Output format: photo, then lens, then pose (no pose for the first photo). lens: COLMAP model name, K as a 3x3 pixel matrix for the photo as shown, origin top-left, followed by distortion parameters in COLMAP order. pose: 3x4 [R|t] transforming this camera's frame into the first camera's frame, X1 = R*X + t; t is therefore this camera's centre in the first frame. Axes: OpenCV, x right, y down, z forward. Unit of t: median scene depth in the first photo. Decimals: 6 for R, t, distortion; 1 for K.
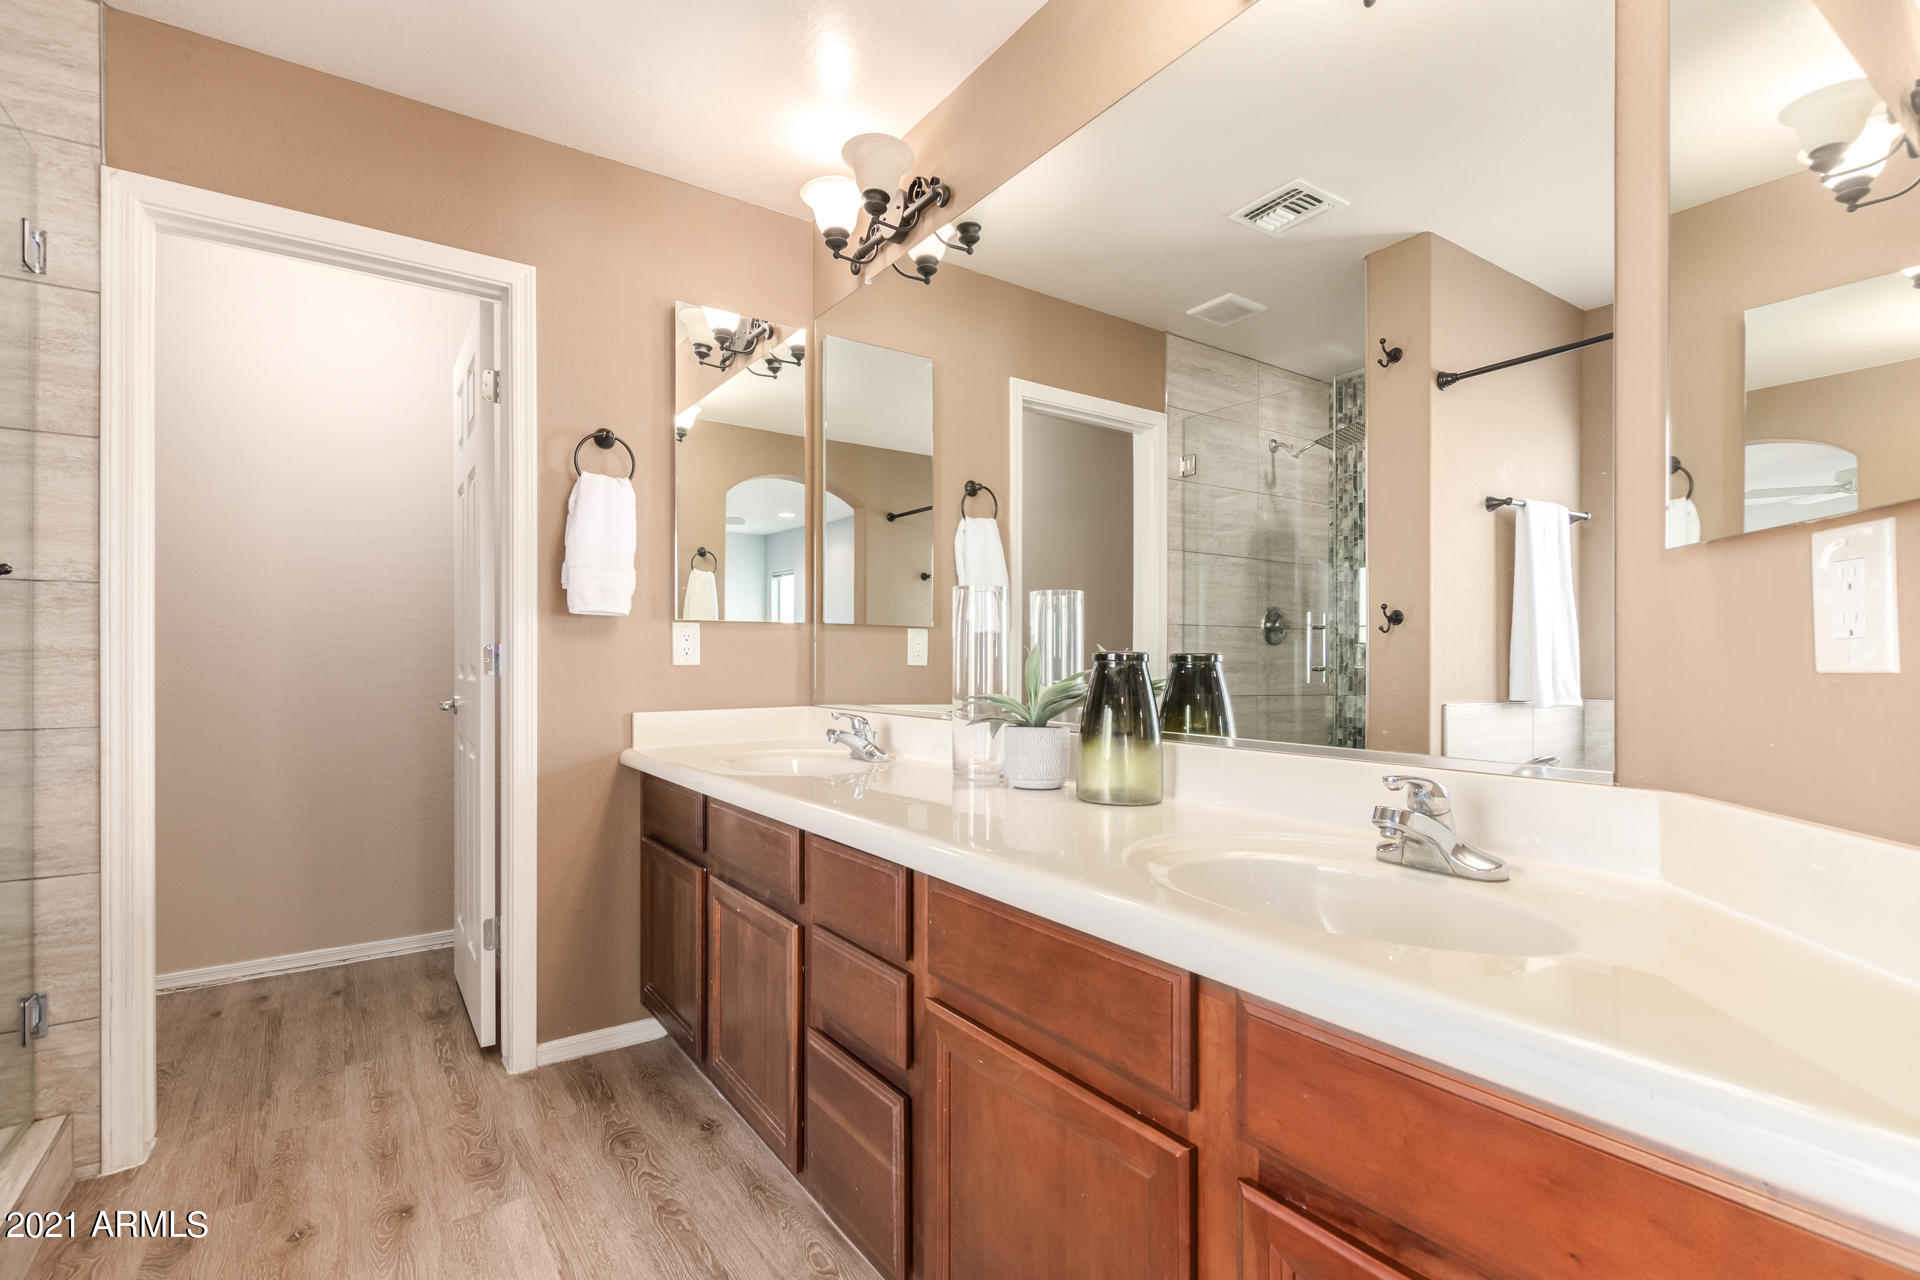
lens RADIAL K [[886.7, 0, 957.1], [0, 886.7, 647.1], [0, 0, 1]] dist [0.003956, -0.001015]
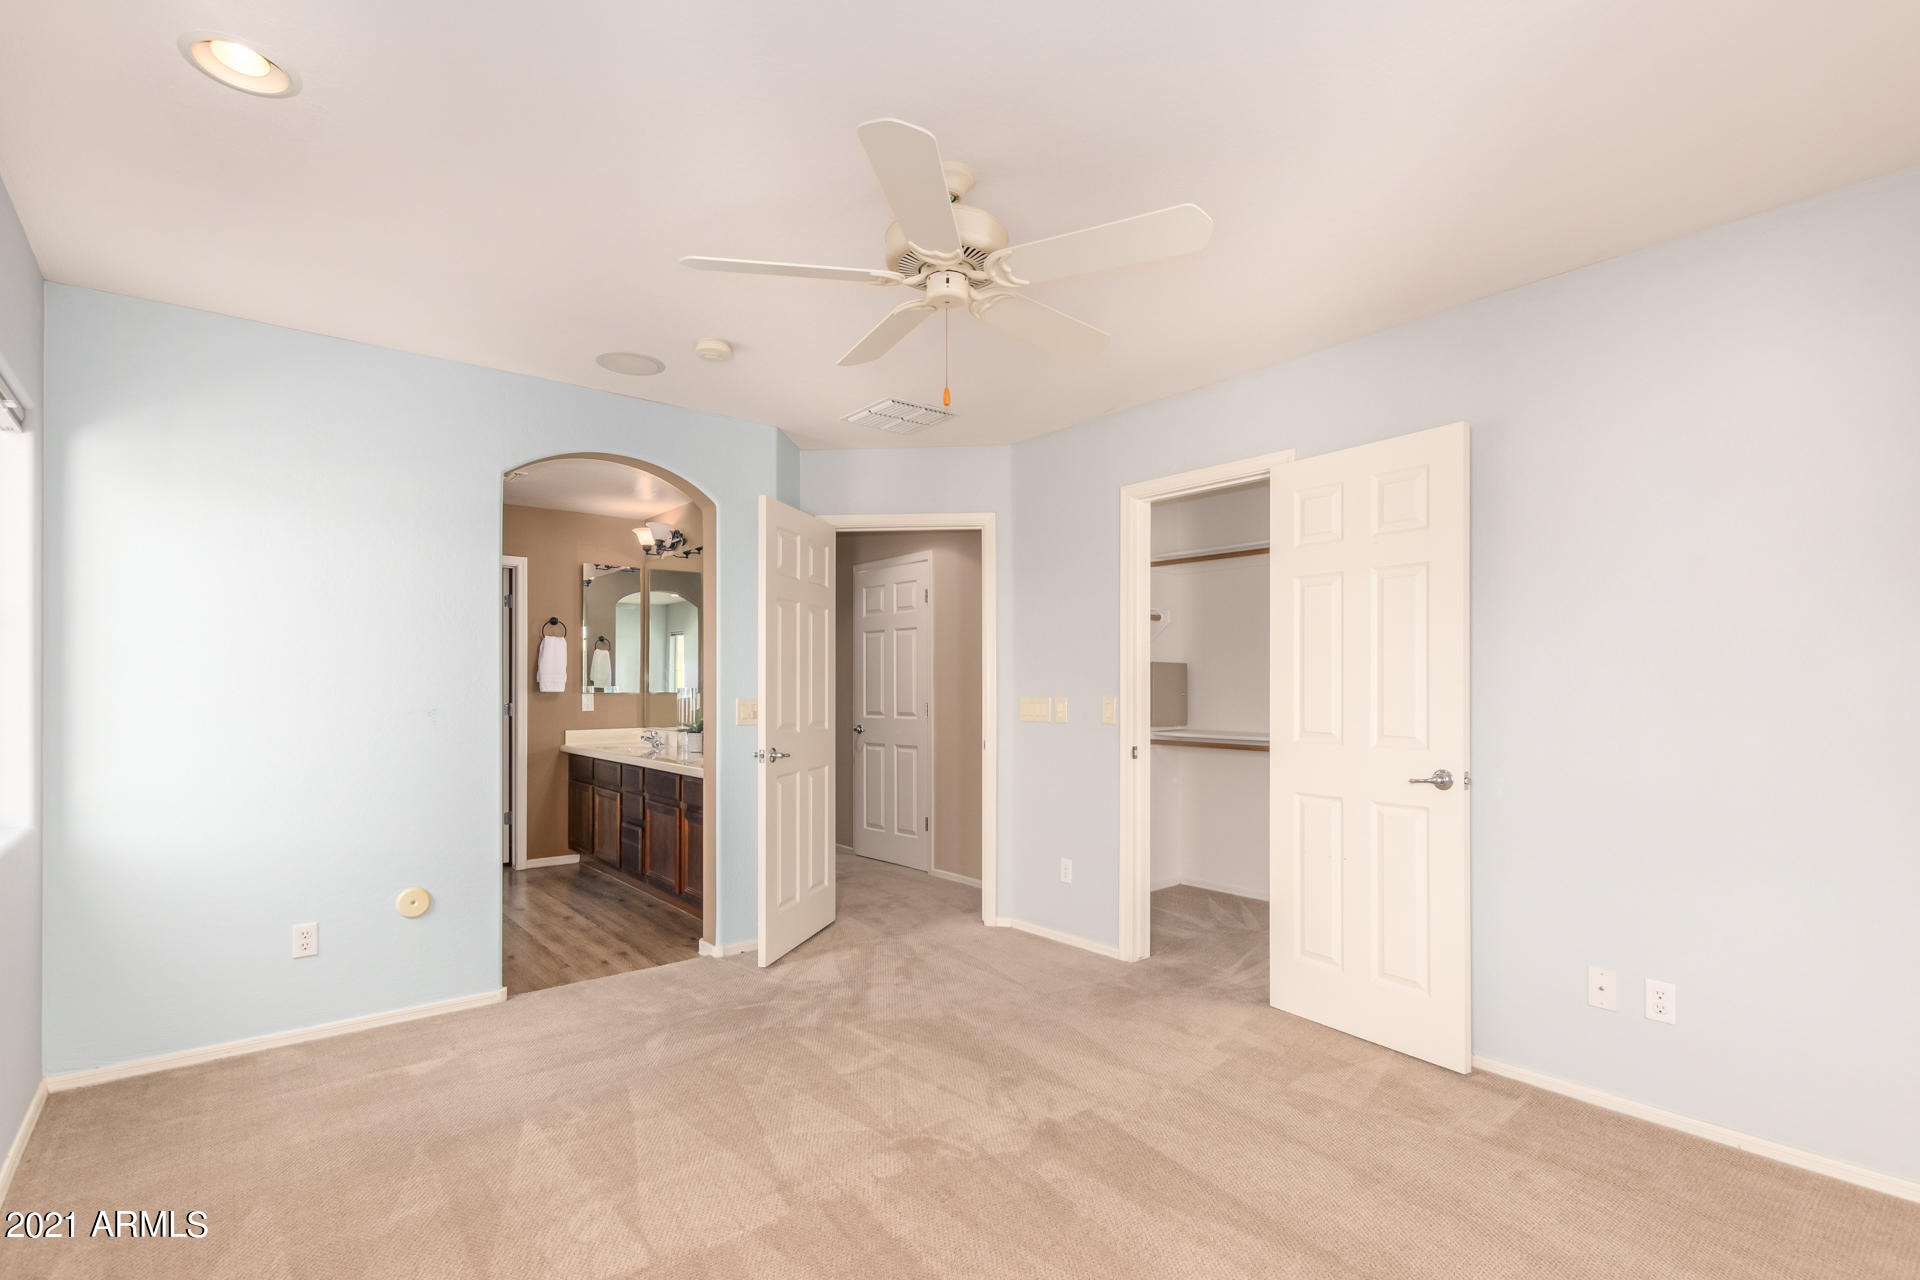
lens RADIAL K [[886.7, 0, 988.0], [0, 886.7, 687.7], [0, 0, 1]] dist [0.003956, -0.001015]
pose [[0.994753, 0.003739, 0.102234, 0.583359], [-0.004845, 0.999932, 0.010573, -0.080152], [-0.102188, -0.011012, 0.994704, -1.667879]]
